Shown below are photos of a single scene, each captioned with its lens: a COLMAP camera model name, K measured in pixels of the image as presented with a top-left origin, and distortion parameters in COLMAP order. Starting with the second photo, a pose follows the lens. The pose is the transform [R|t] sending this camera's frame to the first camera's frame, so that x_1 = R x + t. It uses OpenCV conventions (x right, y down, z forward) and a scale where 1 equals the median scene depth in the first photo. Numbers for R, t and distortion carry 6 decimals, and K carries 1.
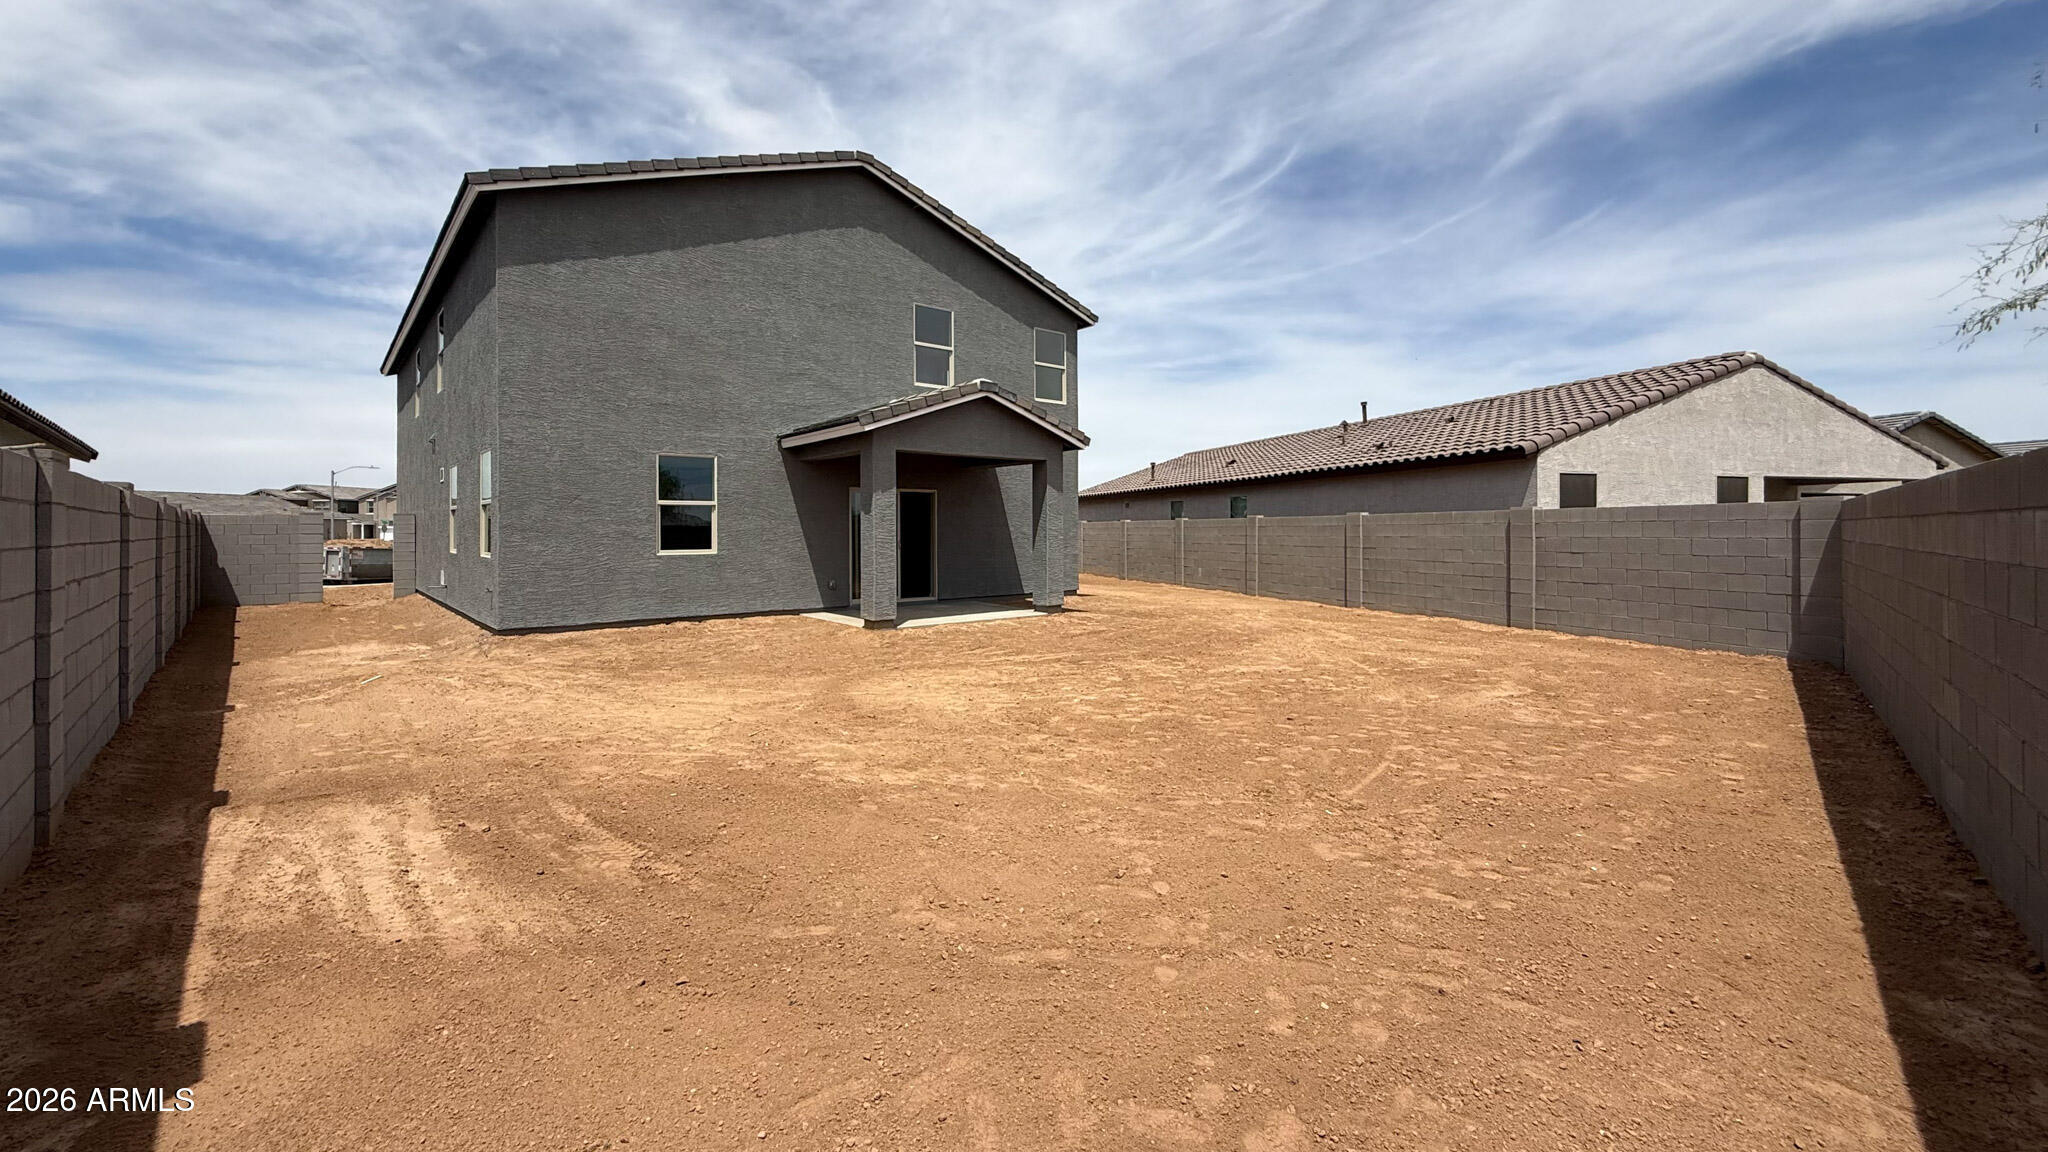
lens RADIAL K [[860.9, 0, 1022.0], [0, 860.9, 518.4], [0, 0, 1]] dist [-0.000666, 0.000005]
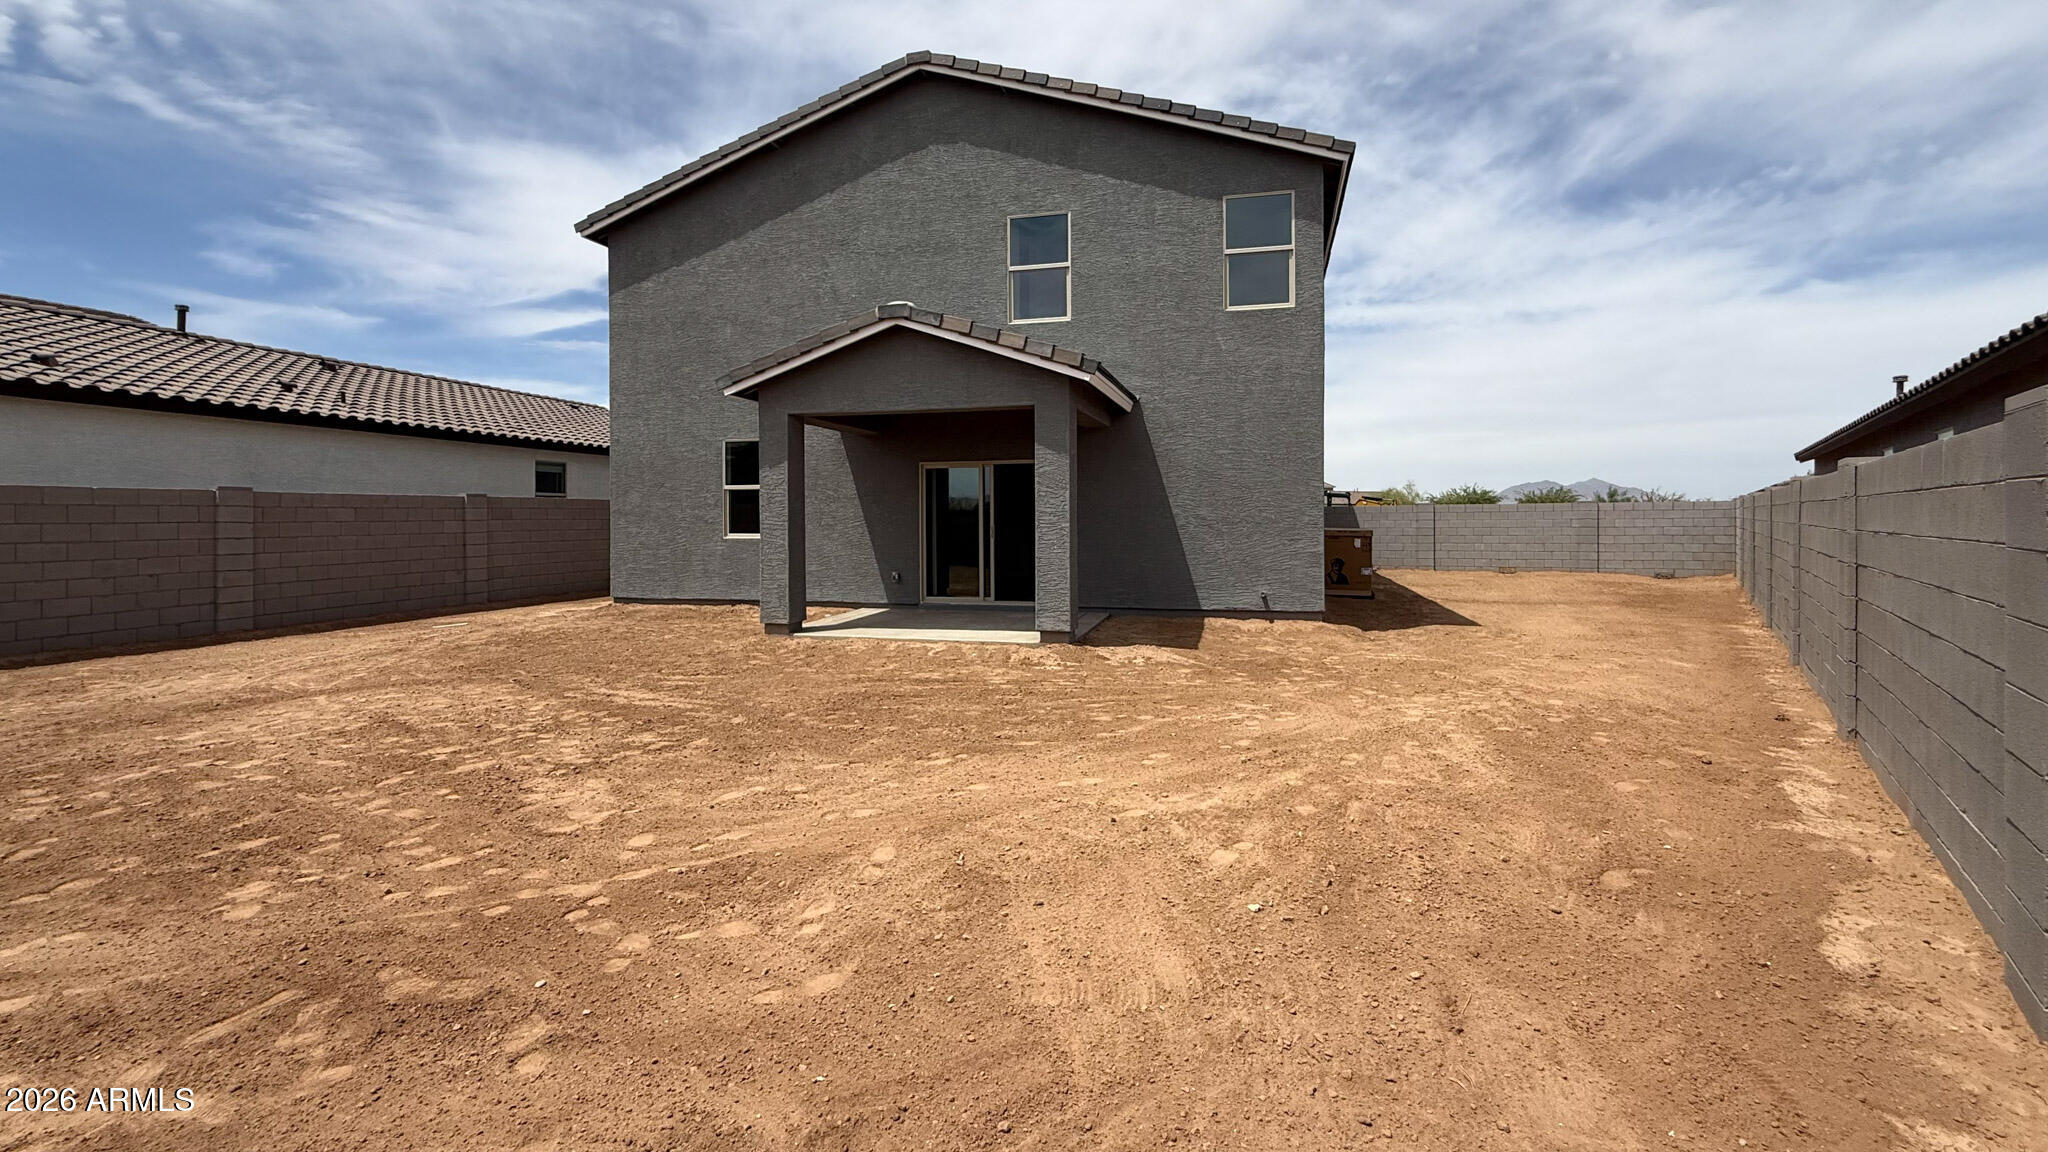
lens RADIAL K [[860.9, 0, 1022.0], [0, 860.9, 518.4], [0, 0, 1]] dist [-0.000666, 0.000005]
pose [[0.571691, -0.000833, -0.820469, 0.572239], [0.013054, 0.999882, 0.008081, 0.013588], [0.820365, -0.015330, 0.571634, 0.636682]]
